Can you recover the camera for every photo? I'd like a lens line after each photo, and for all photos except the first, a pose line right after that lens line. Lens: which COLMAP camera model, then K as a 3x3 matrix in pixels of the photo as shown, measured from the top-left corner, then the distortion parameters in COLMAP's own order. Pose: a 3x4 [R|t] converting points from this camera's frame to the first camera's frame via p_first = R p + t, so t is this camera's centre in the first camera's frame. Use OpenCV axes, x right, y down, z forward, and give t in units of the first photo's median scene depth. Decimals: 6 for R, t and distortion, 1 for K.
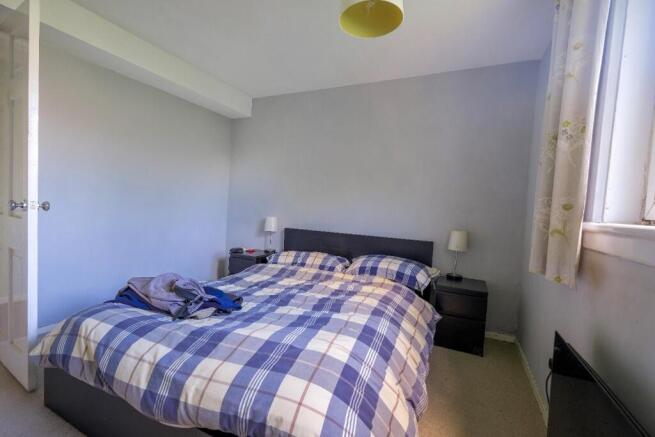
lens RADIAL K [[289.2, 0, 326.0], [0, 289.2, 214.7], [0, 0, 1]] dist [-0.000684, 0.000836]
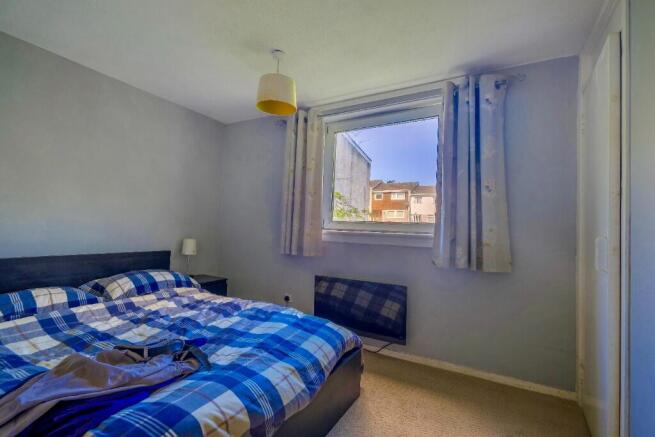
lens RADIAL K [[289.2, 0, 329.9], [0, 289.2, 217.4], [0, 0, 1]] dist [-0.000684, 0.000836]
pose [[0.072784, -0.006519, 0.997326, -1.203504], [-0.002722, 0.999974, 0.006735, -0.073390], [-0.997344, -0.003205, 0.072764, 0.536653]]
